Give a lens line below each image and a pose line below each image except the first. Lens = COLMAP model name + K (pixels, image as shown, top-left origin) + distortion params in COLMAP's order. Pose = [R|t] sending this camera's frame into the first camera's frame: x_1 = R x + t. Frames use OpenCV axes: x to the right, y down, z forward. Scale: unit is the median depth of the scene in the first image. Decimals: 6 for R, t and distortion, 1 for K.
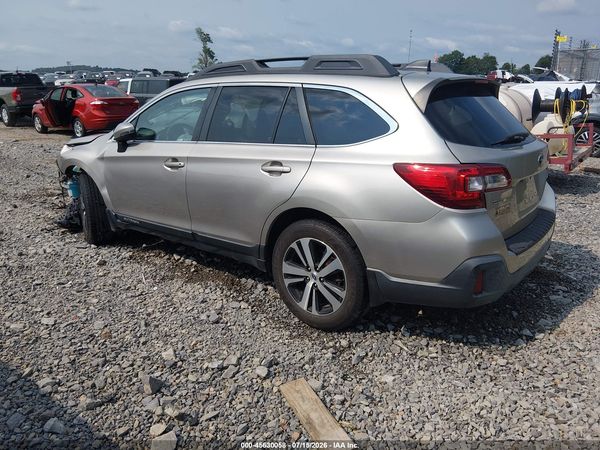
lens RADIAL K [[459.2, 0, 306.0], [0, 459.2, 227.2], [0, 0, 1]] dist [0.078403, -0.173837]
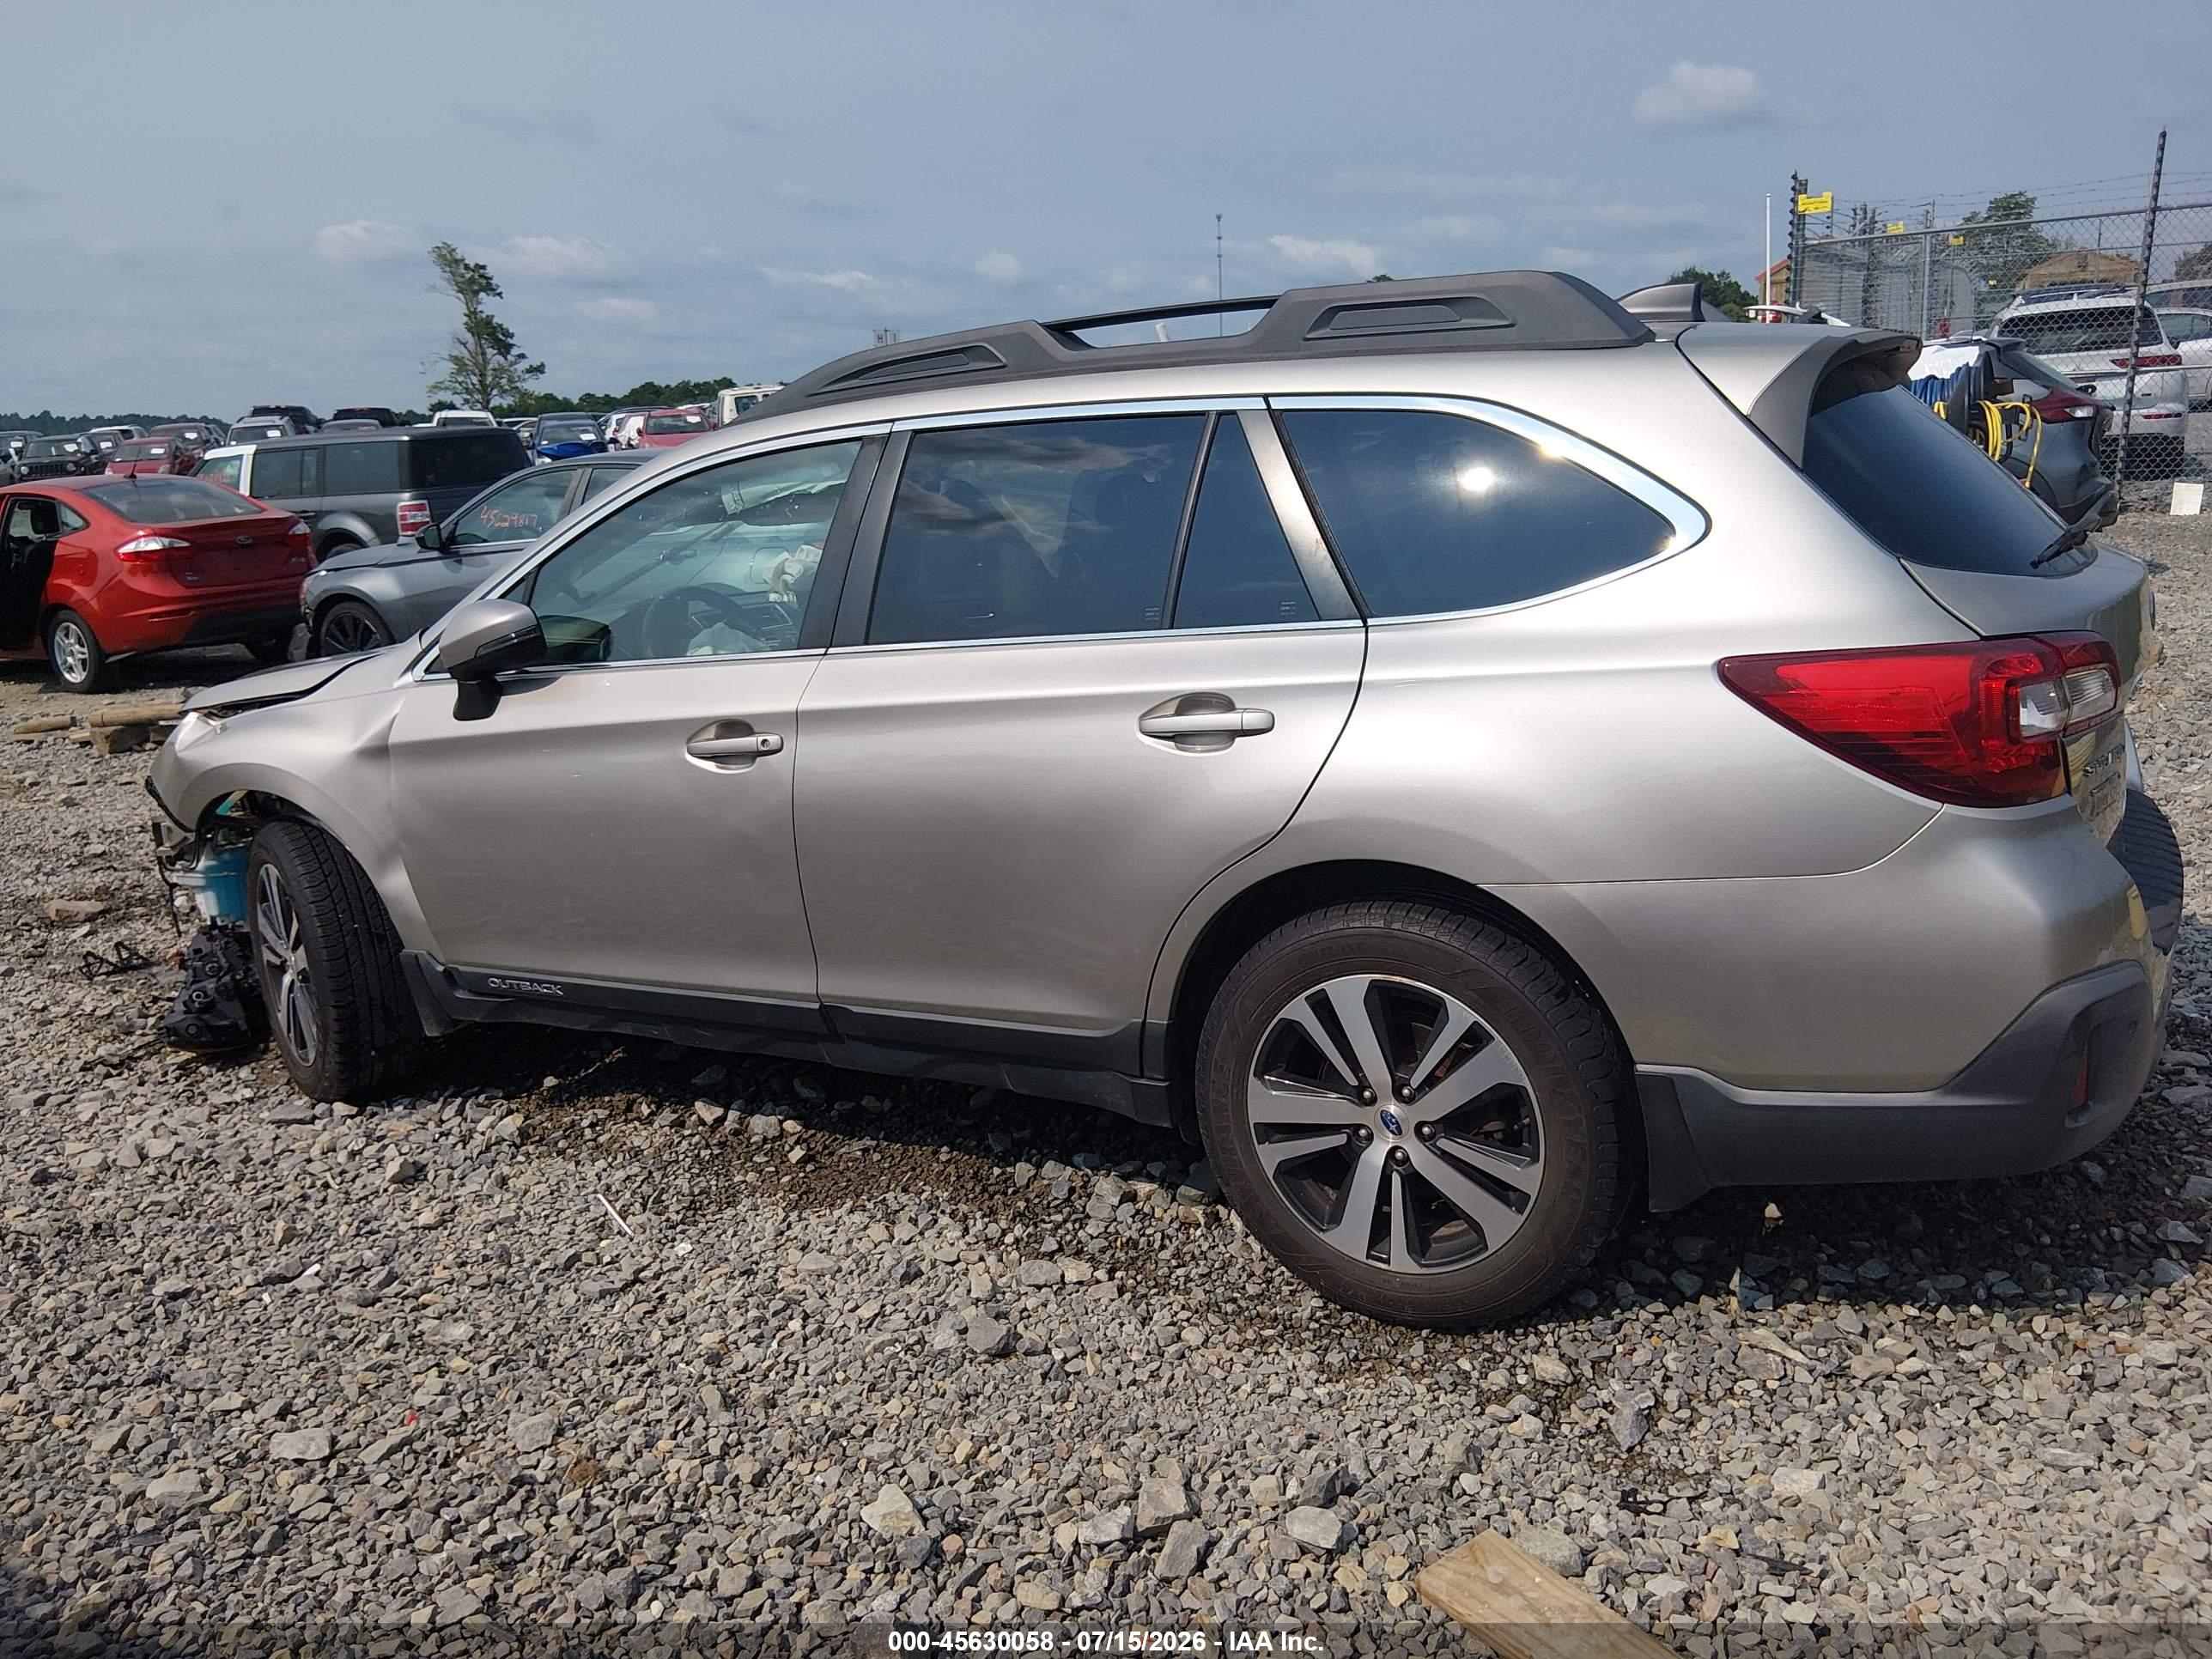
lens RADIAL K [[1692.8, 0, 1128.0], [0, 1692.8, 837.6], [0, 0, 1]] dist [0.078403, -0.173837]
pose [[0.986508, -0.098159, 0.131022, -0.226893], [0.105545, 0.993123, -0.050656, -0.018279], [-0.125148, 0.063801, 0.990085, 0.060705]]
